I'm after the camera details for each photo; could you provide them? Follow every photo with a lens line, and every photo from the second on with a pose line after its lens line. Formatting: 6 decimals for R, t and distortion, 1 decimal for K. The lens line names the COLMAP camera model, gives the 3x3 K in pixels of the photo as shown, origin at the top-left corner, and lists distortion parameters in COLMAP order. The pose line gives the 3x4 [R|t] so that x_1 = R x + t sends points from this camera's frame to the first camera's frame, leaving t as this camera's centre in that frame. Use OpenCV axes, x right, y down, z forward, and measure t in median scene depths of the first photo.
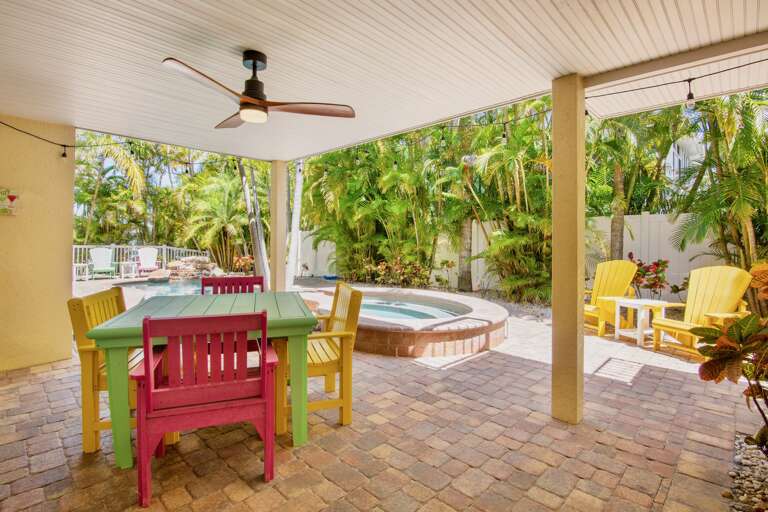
lens RADIAL K [[380.6, 0, 383.4], [0, 380.6, 253.0], [0, 0, 1]] dist [-0.014543, -0.001184]
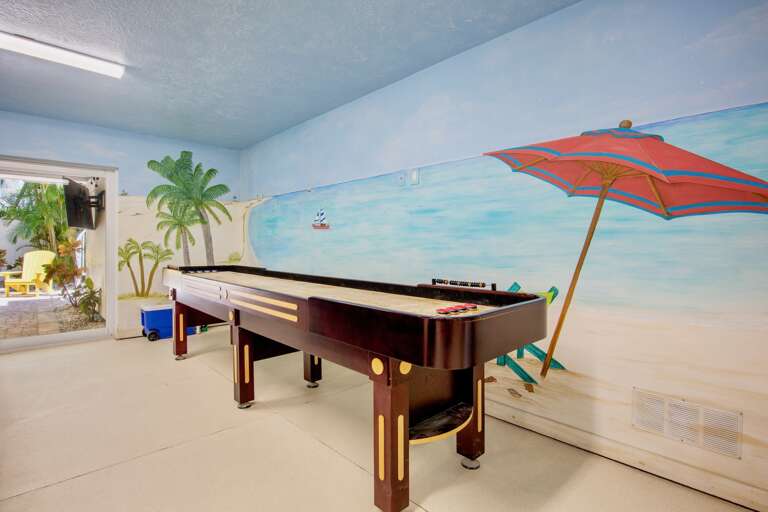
lens RADIAL K [[380.6, 0, 383.4], [0, 380.6, 251.8], [0, 0, 1]] dist [-0.014543, -0.001184]
pose [[0.061756, -0.021536, 0.997859, -0.844058], [0.013844, 0.999689, 0.020719, 0.021552], [-0.997995, 0.012535, 0.062035, -0.810111]]
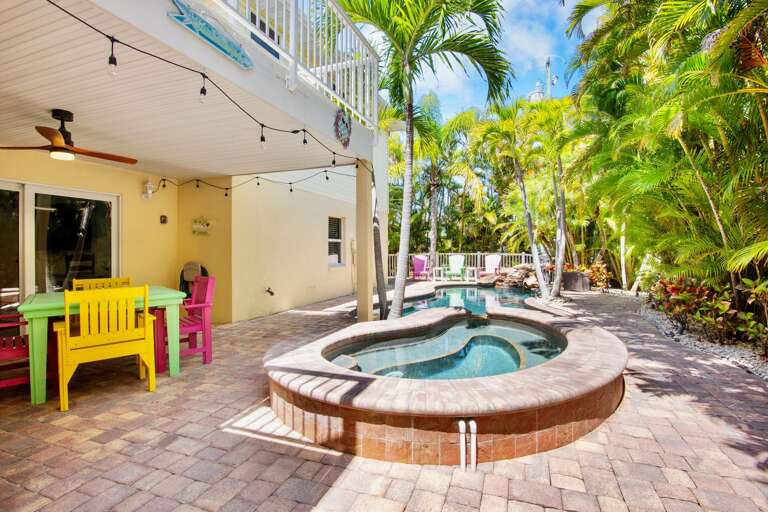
lens RADIAL K [[380.6, 0, 384.8], [0, 380.6, 256.5], [0, 0, 1]] dist [-0.014543, -0.001184]
pose [[0.382500, -0.001999, -0.923953, 0.854345], [-0.008920, 0.999943, -0.005857, -0.000493], [0.923912, 0.010482, 0.382460, 0.967196]]
